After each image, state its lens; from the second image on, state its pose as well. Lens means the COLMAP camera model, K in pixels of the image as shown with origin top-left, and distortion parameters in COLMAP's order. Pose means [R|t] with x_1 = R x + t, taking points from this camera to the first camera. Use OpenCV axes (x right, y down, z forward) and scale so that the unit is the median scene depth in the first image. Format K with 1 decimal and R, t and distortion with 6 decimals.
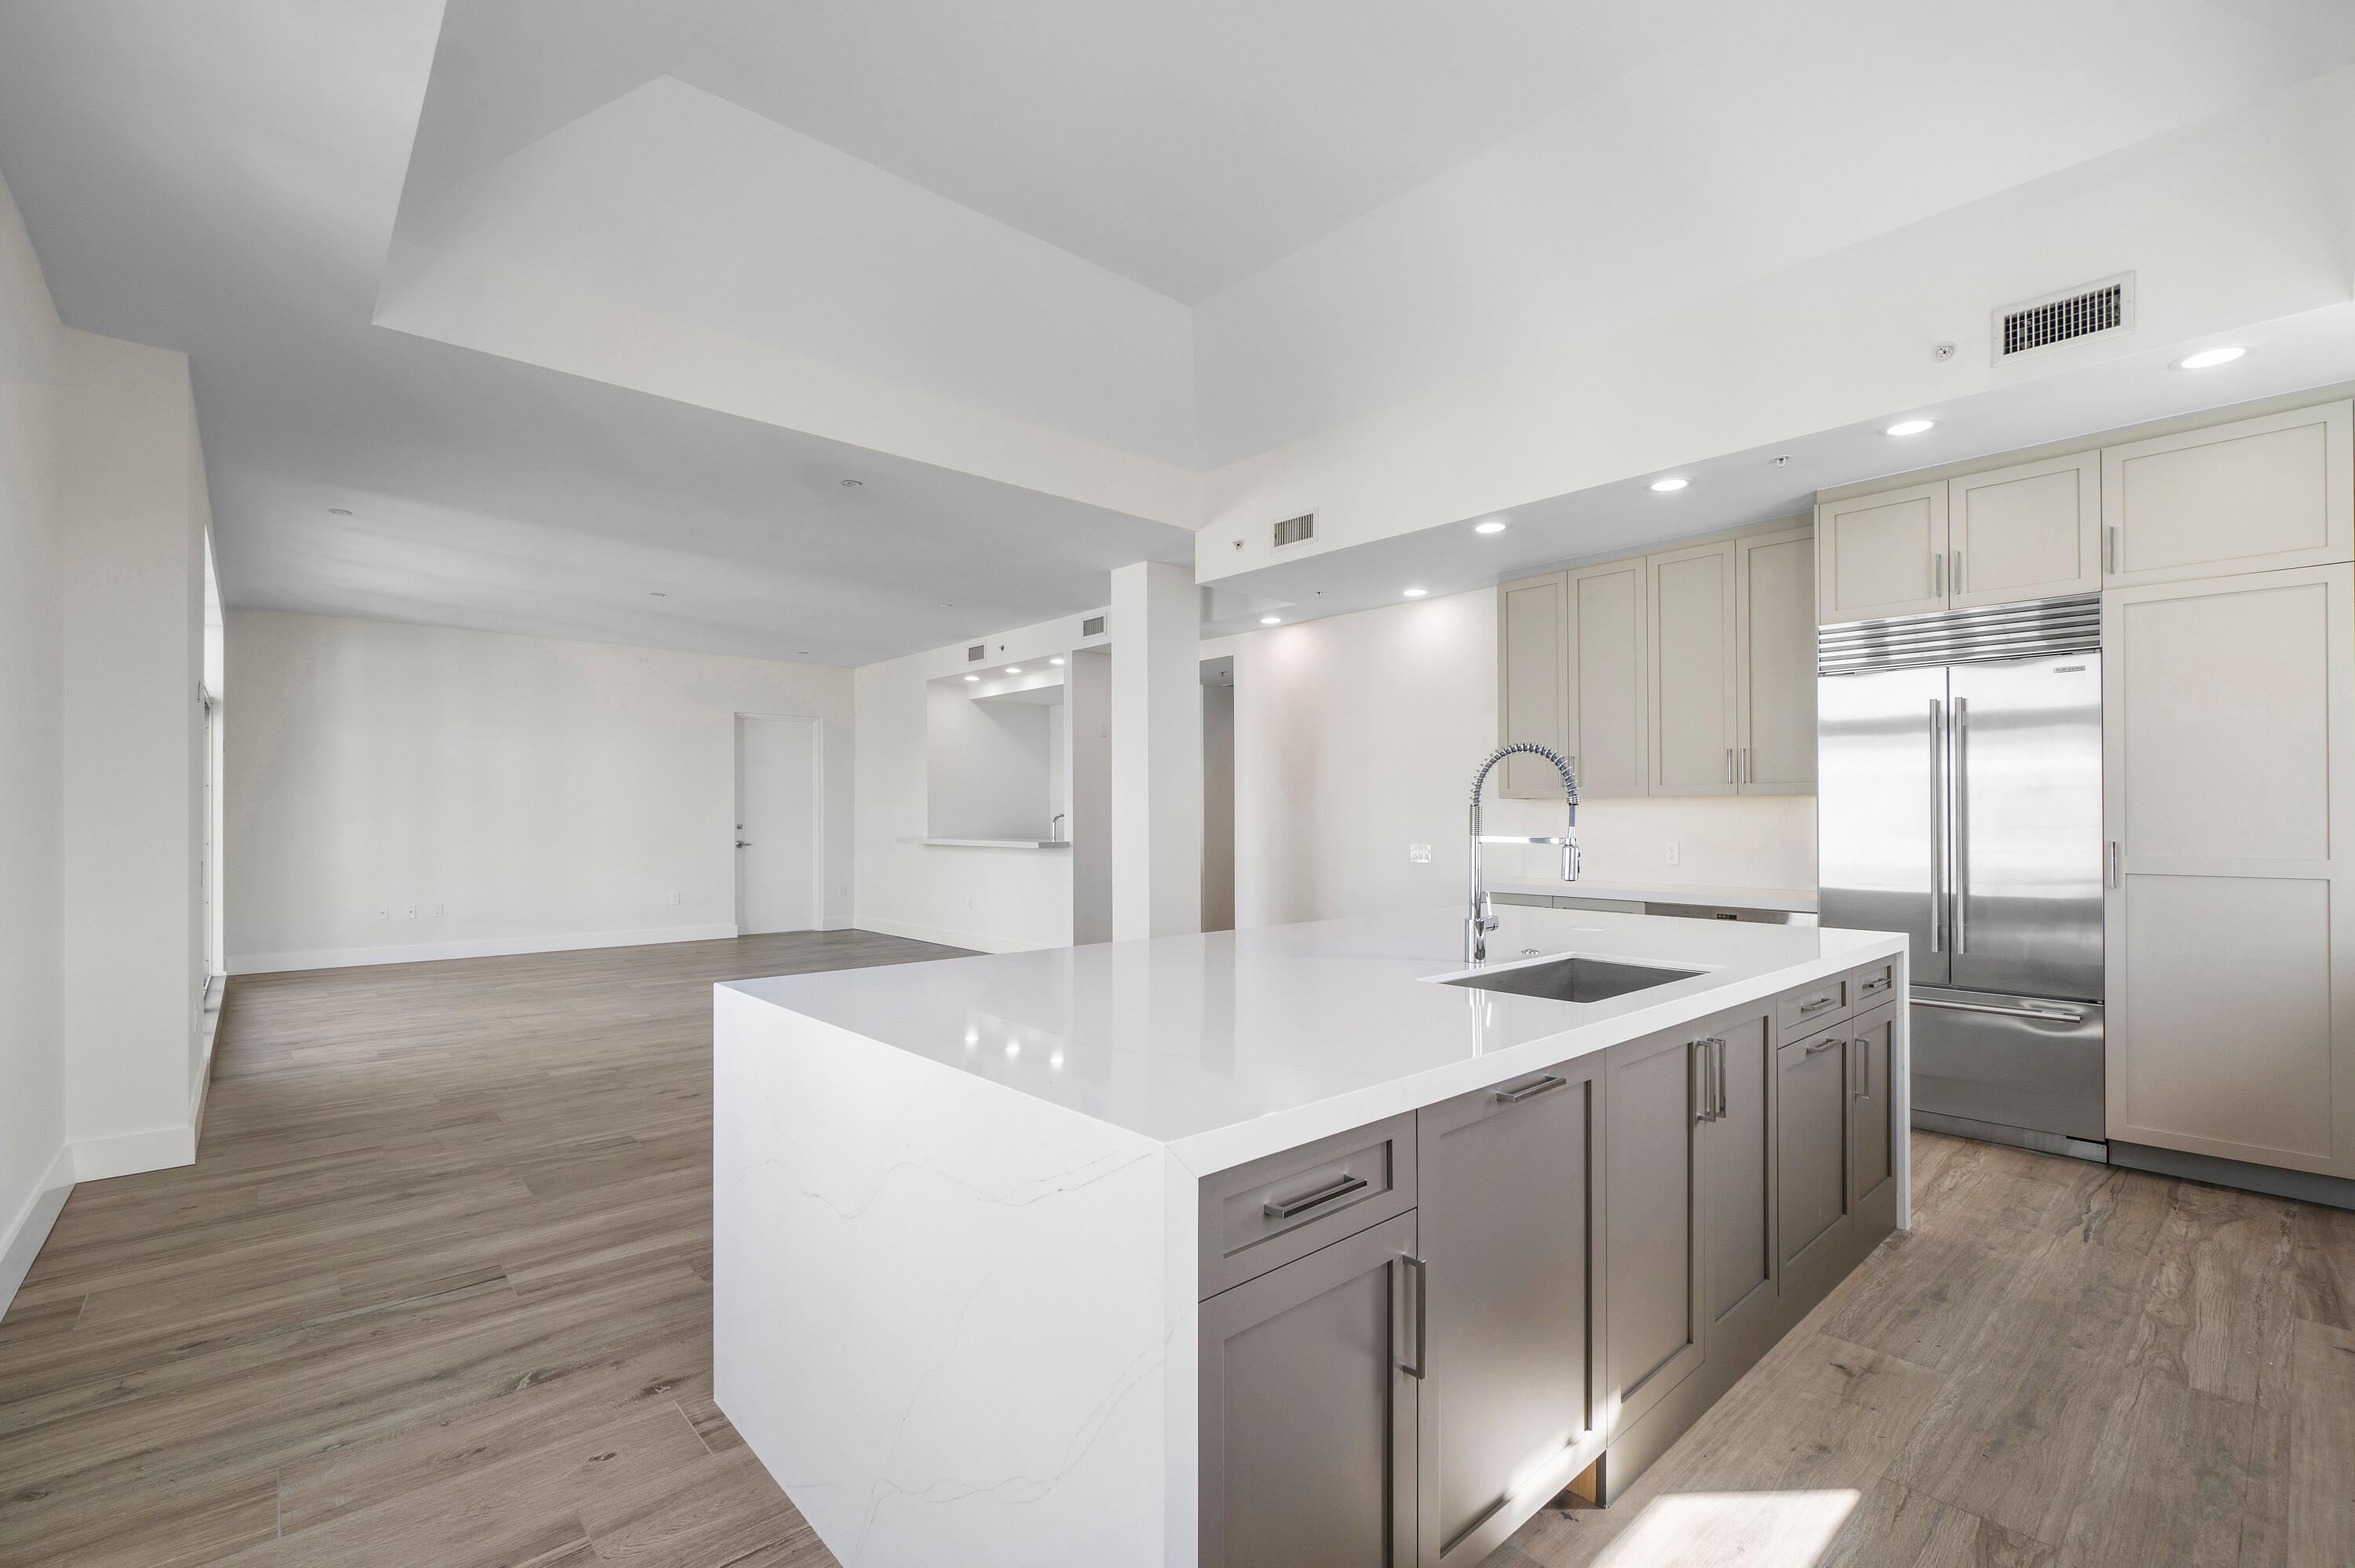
lens RADIAL K [[1029.7, 0, 1184.5], [0, 1029.7, 813.2], [0, 0, 1]] dist [-0.001188, 0.000083]
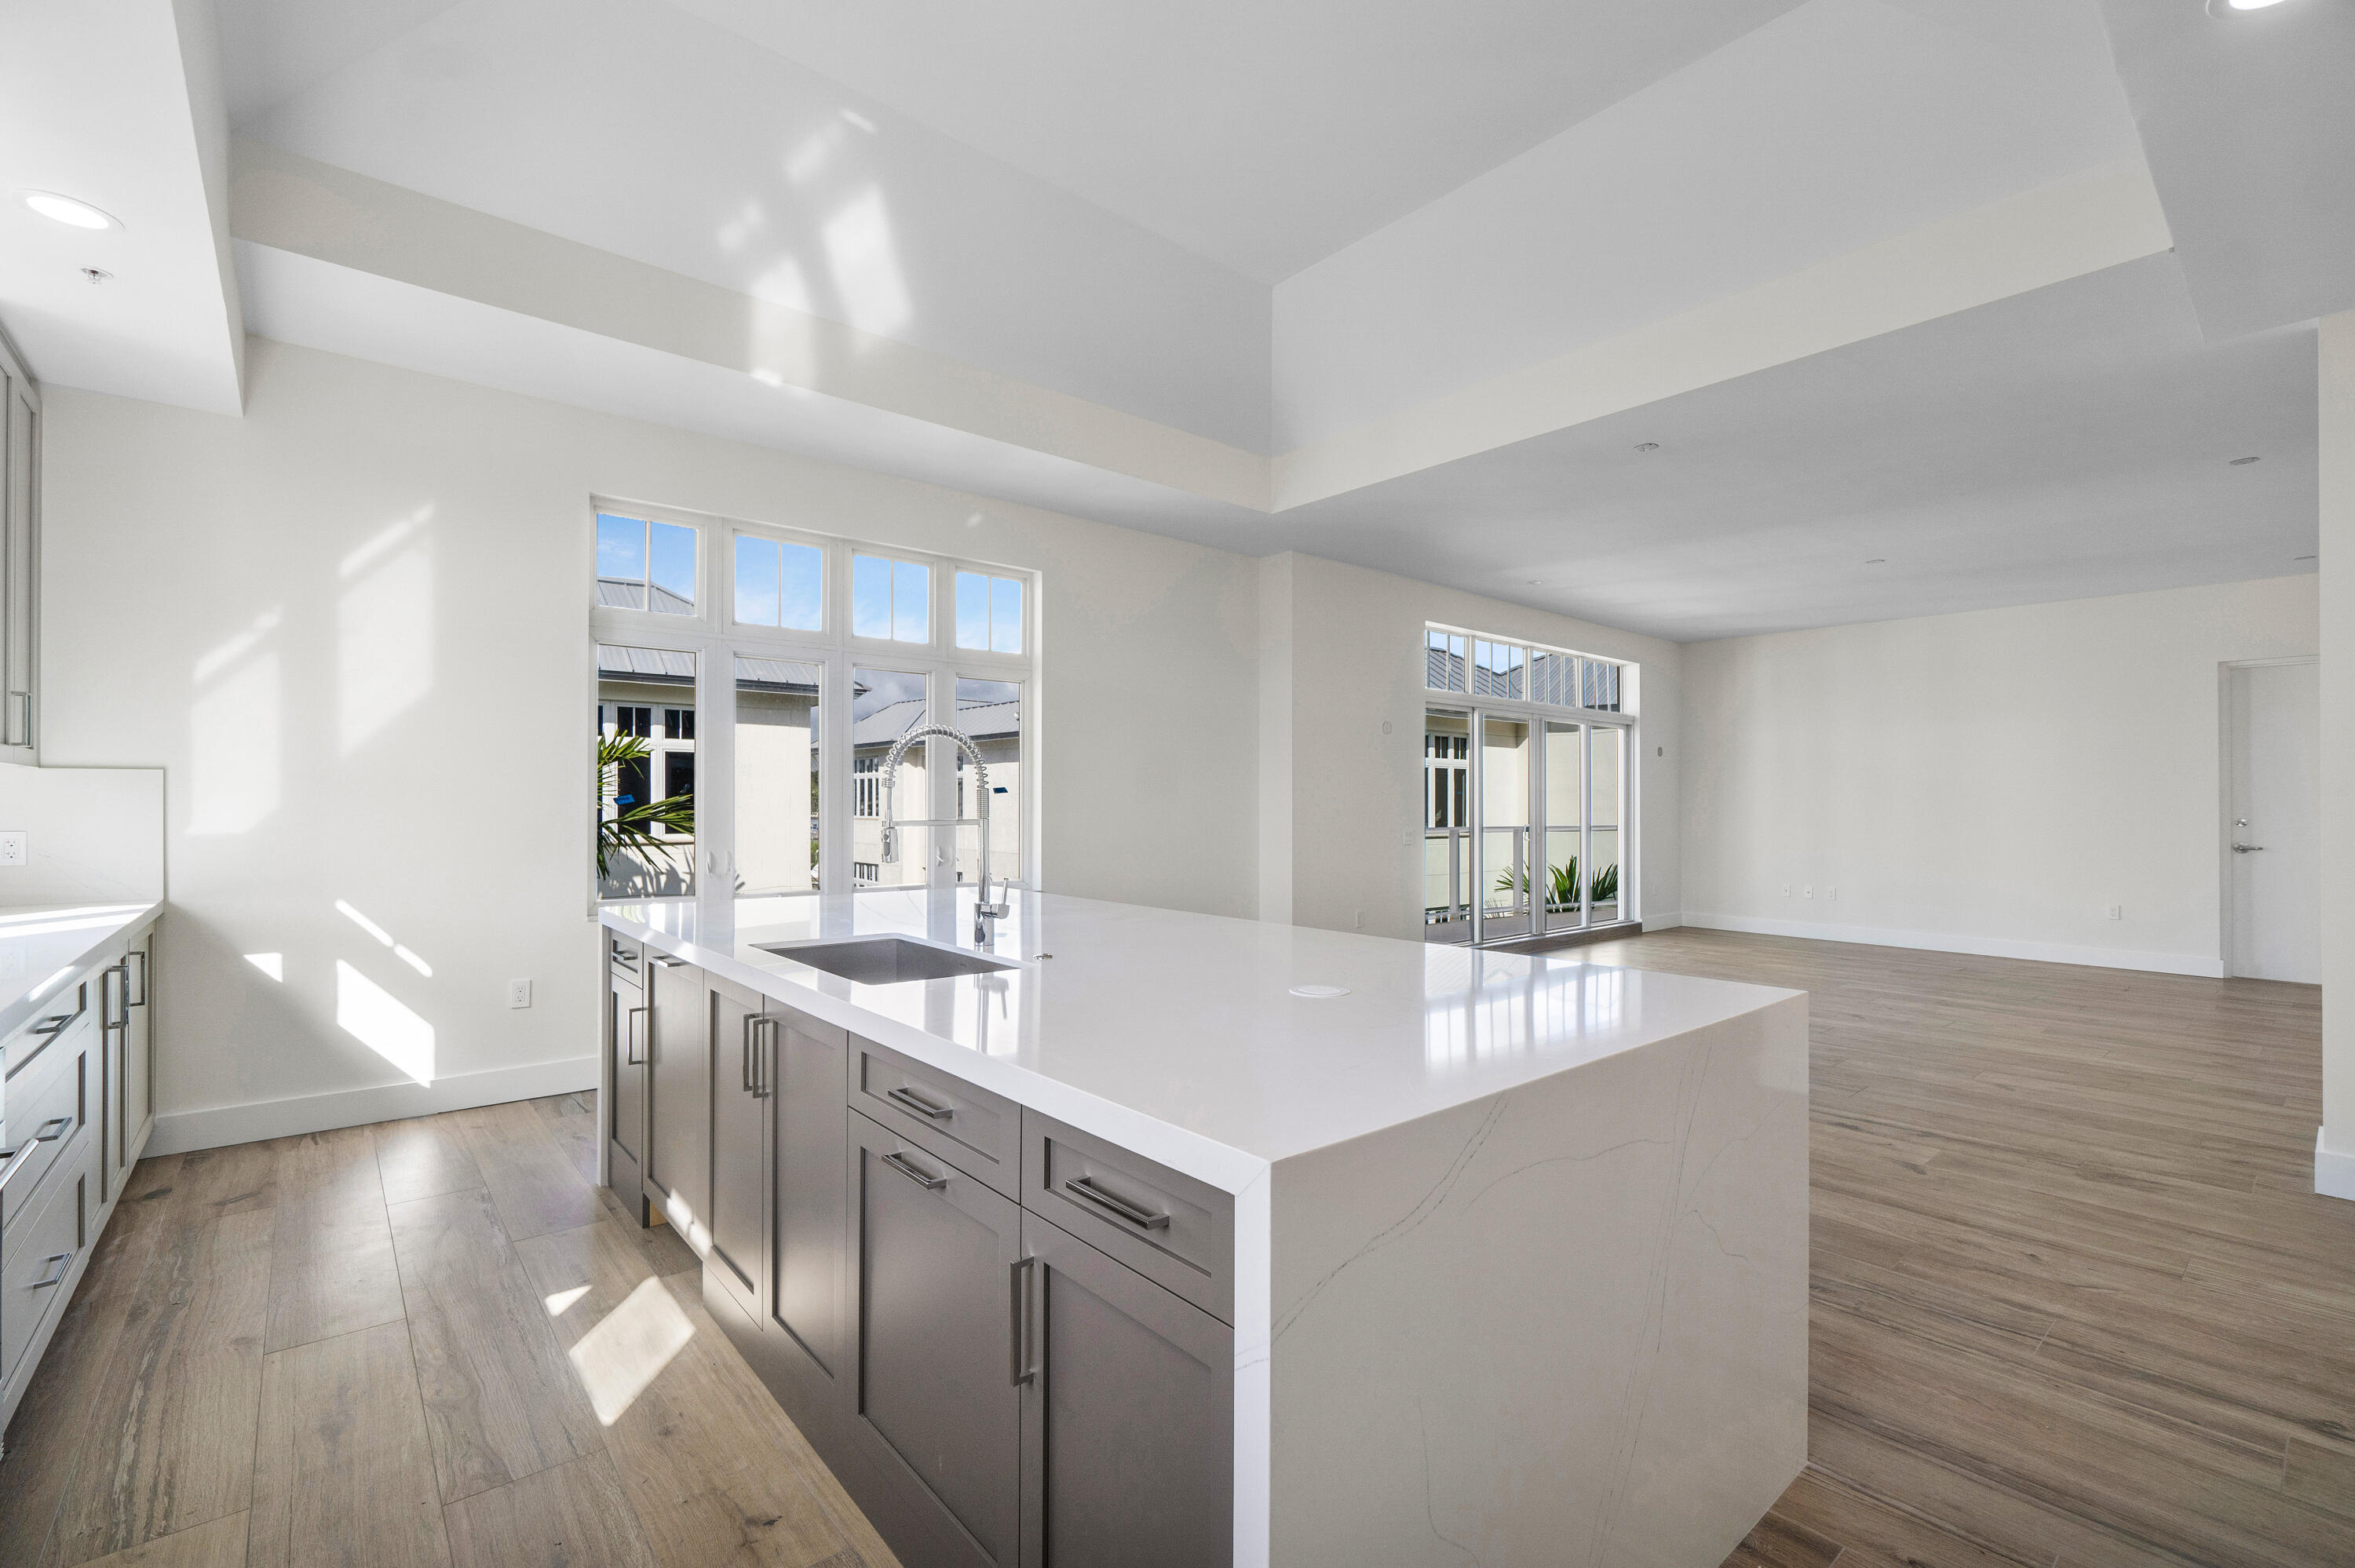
lens RADIAL K [[1029.7, 0, 1153.5], [0, 1029.7, 792.3], [0, 0, 1]] dist [-0.001188, 0.000083]
pose [[-0.044874, -0.011690, -0.998924, 1.143489], [-0.000721, 0.999932, -0.011669, 0.004935], [0.998992, 0.000197, -0.044880, 1.081425]]
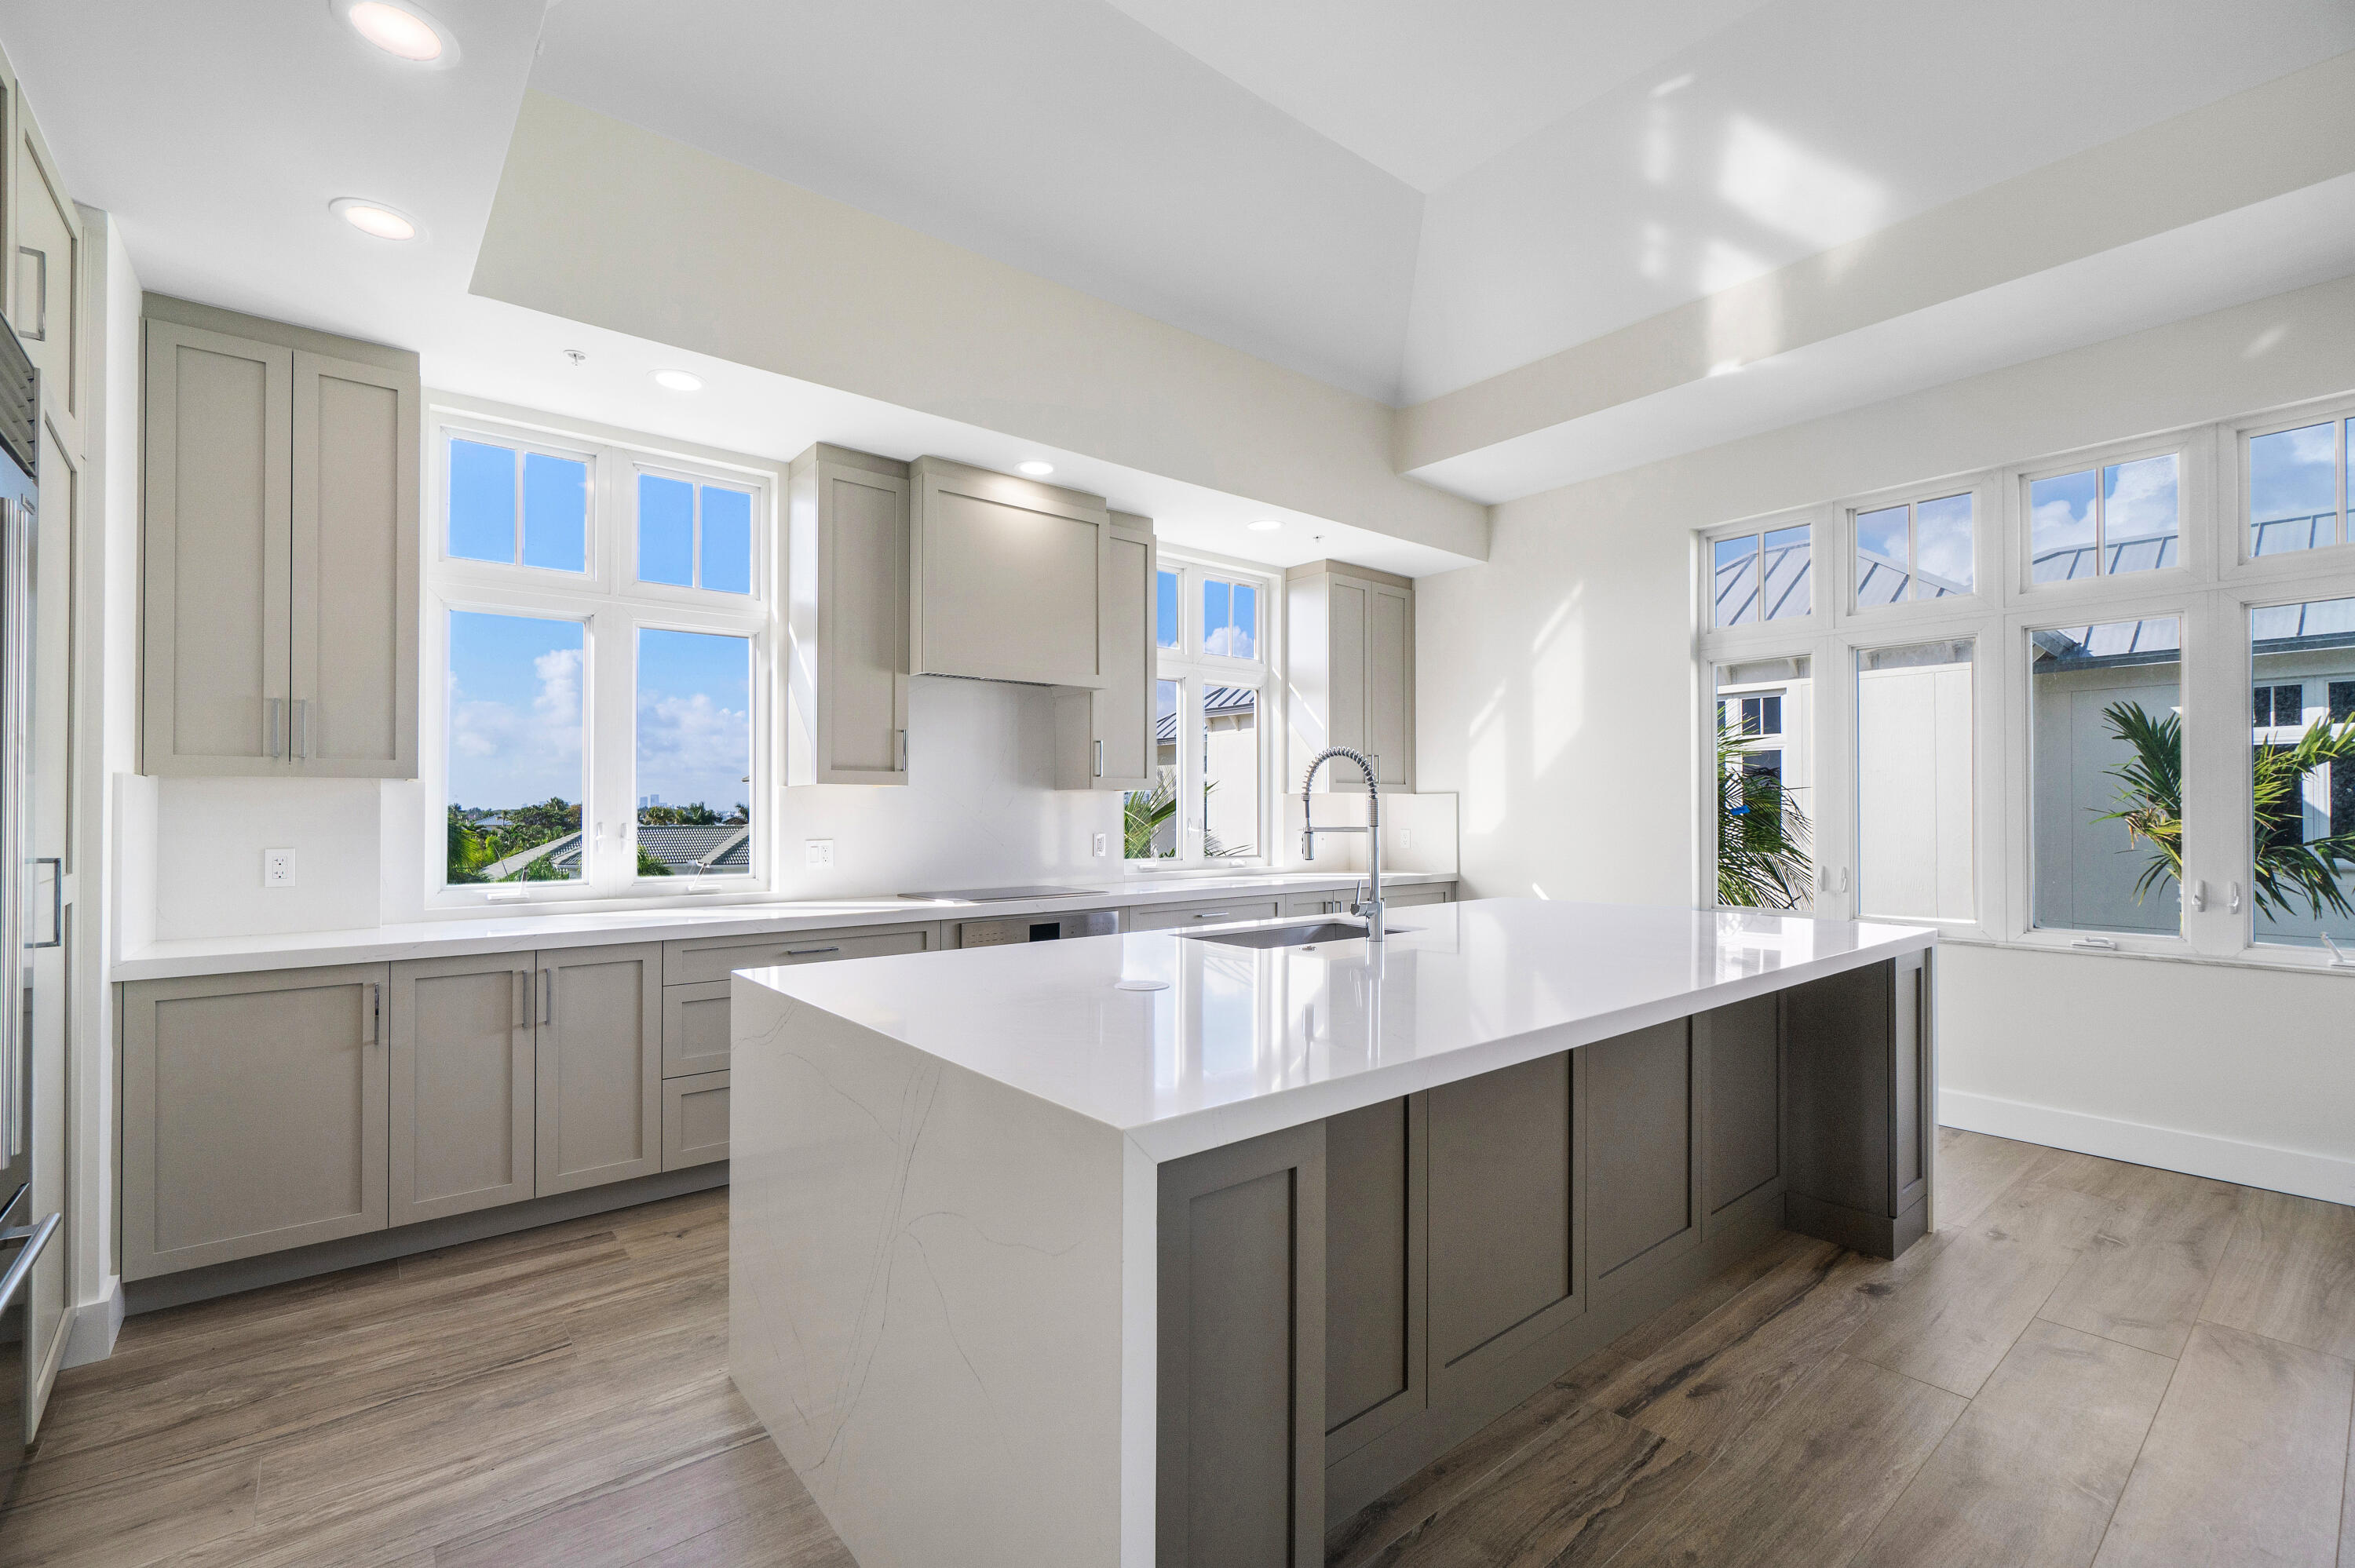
lens RADIAL K [[1029.7, 0, 1189.2], [0, 1029.7, 794.6], [0, 0, 1]] dist [-0.001188, 0.000083]
pose [[-0.999328, 0.000321, 0.036666, 0.389343], [-0.000478, 0.999762, -0.021792, 0.009812], [-0.036664, -0.021795, -0.999090, 1.883641]]
